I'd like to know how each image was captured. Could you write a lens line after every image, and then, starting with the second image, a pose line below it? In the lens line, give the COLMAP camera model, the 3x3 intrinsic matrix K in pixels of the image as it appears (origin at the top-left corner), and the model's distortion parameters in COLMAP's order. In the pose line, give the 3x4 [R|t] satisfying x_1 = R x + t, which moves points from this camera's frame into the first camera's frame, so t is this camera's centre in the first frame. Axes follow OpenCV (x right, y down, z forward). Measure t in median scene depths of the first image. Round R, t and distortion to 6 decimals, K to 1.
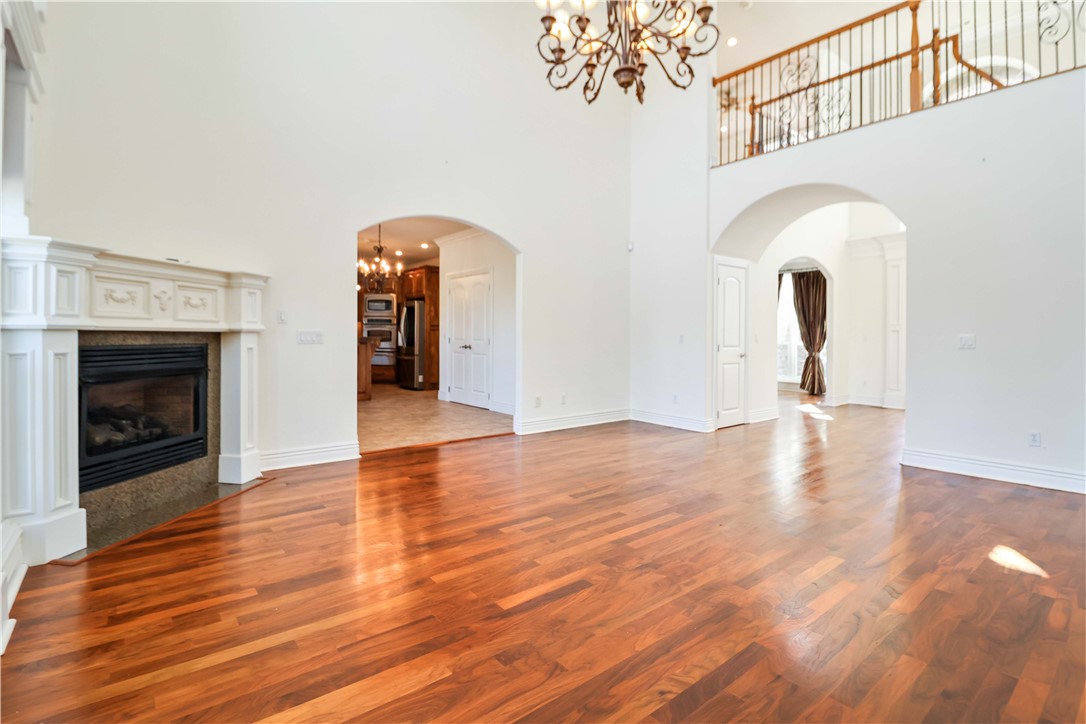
lens RADIAL K [[518.3, 0, 540.4], [0, 518.3, 337.1], [0, 0, 1]] dist [-0.011254, -0.008468]
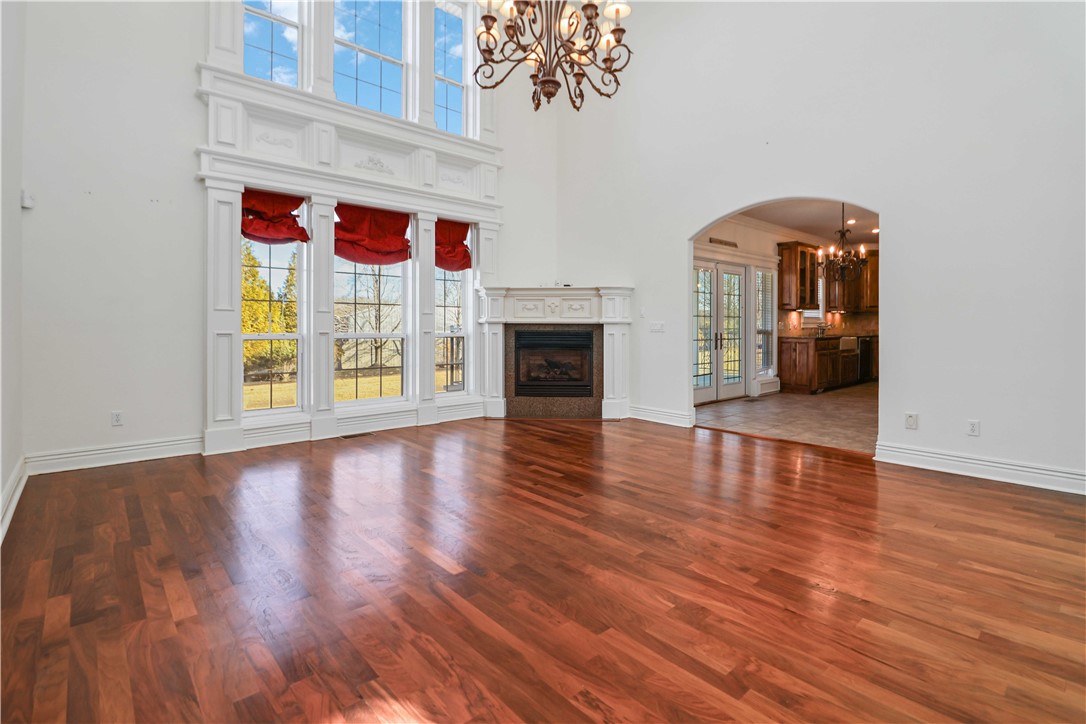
lens RADIAL K [[518.3, 0, 550.2], [0, 518.3, 327.8], [0, 0, 1]] dist [-0.011254, -0.008468]
pose [[0.057465, 0.004515, -0.998337, 1.092871], [-0.006772, 0.999969, 0.004133, -0.003762], [0.998325, 0.006523, 0.057493, 0.800187]]
